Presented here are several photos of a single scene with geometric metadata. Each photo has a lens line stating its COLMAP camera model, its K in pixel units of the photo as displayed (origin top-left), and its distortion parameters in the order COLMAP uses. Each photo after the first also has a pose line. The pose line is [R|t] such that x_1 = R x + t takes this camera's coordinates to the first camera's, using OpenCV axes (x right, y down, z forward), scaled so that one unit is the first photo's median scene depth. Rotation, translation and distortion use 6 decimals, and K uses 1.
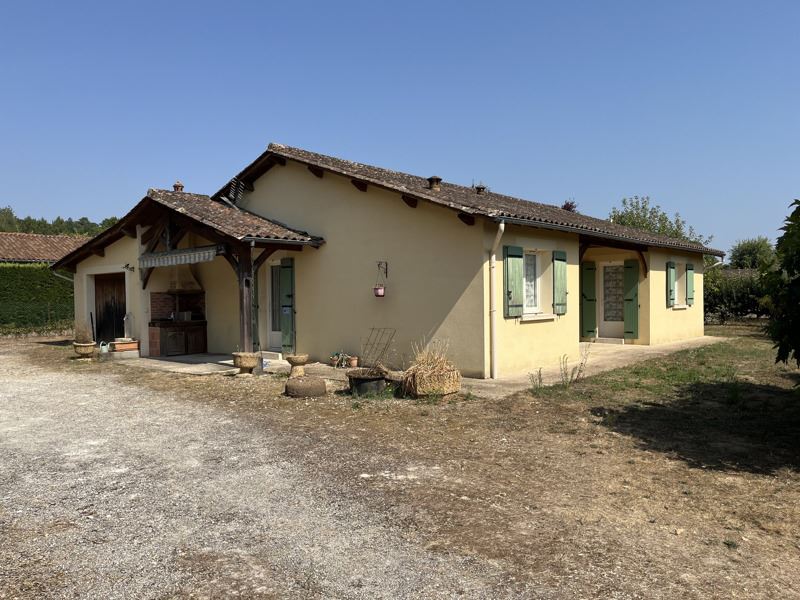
lens RADIAL K [[607.3, 0, 400.0], [0, 607.3, 300.0], [0, 0, 1]] dist [0.001315, -0.000416]
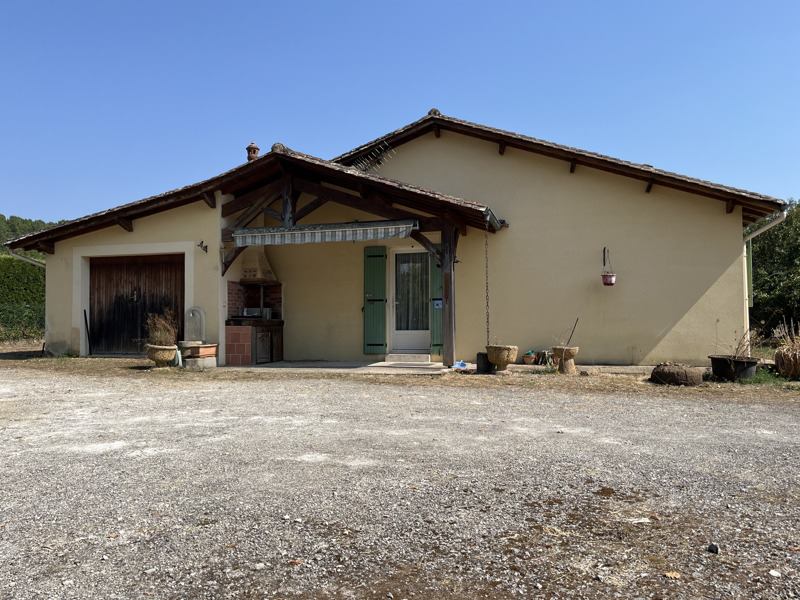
lens RADIAL K [[607.3, 0, 400.0], [0, 607.3, 300.0], [0, 0, 1]] dist [0.001315, -0.000416]
pose [[0.907600, 0.023004, 0.419206, -0.539221], [-0.003137, 0.998841, -0.048020, 0.047802], [-0.419825, 0.042268, 0.906620, 0.222907]]
